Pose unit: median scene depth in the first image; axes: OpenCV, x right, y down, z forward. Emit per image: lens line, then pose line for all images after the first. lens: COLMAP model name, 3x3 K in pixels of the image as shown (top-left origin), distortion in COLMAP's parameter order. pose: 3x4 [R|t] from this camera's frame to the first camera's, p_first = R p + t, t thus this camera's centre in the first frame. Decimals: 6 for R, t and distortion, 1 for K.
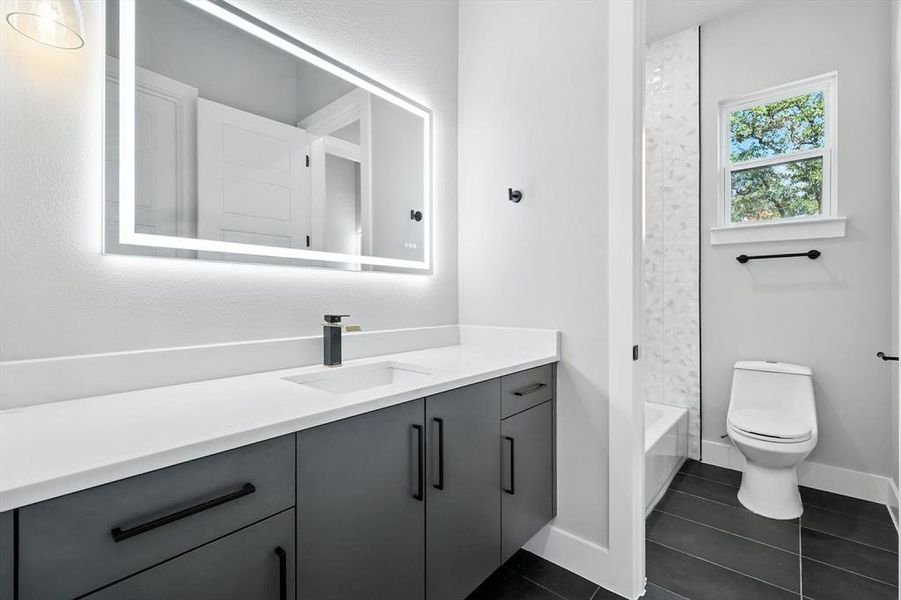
lens RADIAL K [[394.4, 0, 453.9], [0, 394.4, 297.0], [0, 0, 1]] dist [0.008305, -0.001107]
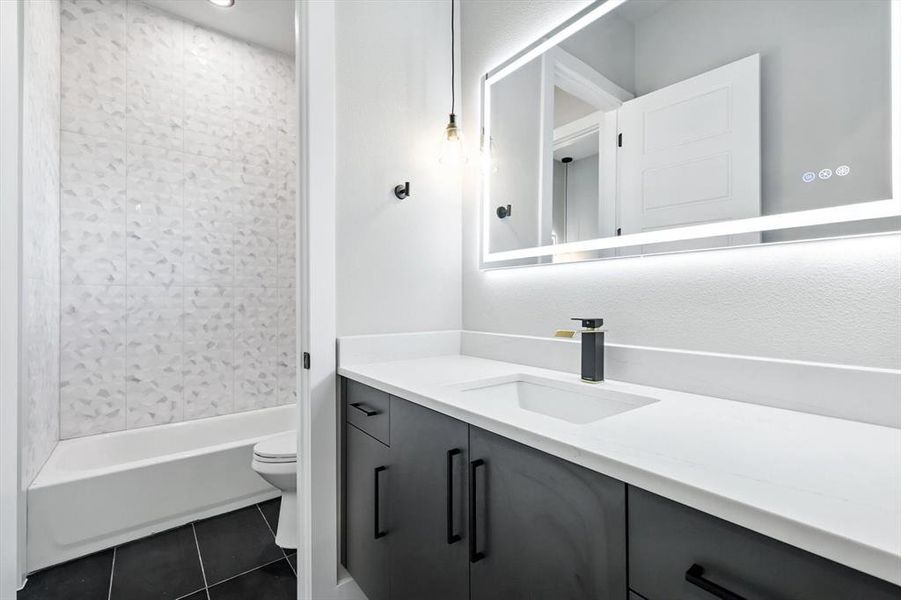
lens RADIAL K [[394.4, 0, 451.9], [0, 394.4, 297.9], [0, 0, 1]] dist [0.008305, -0.001107]
pose [[0.180064, 0.010317, 0.983601, -0.327142], [0.001849, 0.999940, -0.010827, 0.001638], [-0.983653, 0.003768, 0.180034, 0.300387]]
